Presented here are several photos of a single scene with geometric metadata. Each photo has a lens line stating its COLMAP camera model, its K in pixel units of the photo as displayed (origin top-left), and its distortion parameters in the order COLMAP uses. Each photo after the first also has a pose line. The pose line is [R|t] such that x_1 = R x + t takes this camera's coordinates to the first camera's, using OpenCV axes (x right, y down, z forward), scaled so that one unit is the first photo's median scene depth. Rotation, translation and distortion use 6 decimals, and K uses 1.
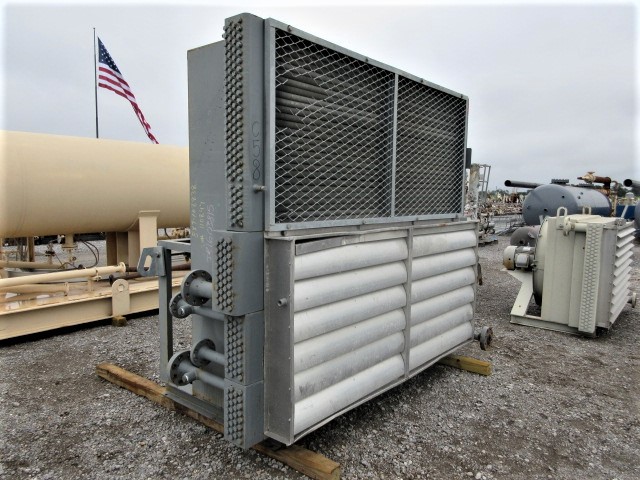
lens RADIAL K [[483.4, 0, 321.3], [0, 483.4, 240.1], [0, 0, 1]] dist [-0.001409, -0.002017]
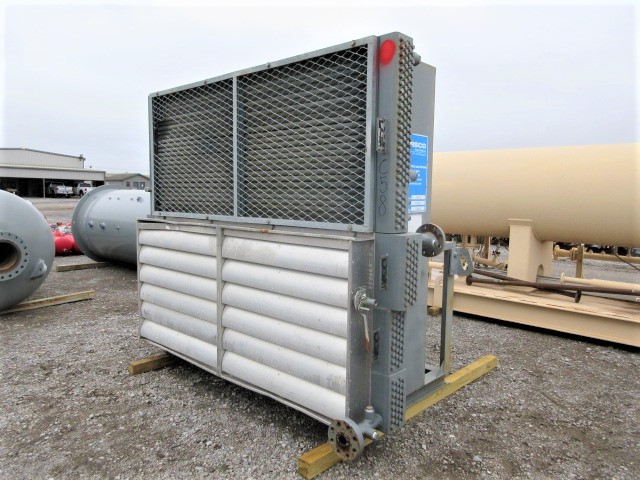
lens RADIAL K [[483.4, 0, 319.4], [0, 483.4, 240.6], [0, 0, 1]] dist [-0.001409, -0.002017]
pose [[-0.056475, 0.078729, -0.995295, 1.173872], [-0.112885, 0.989990, 0.084715, -0.105292], [0.992002, 0.117138, -0.047022, 1.244372]]
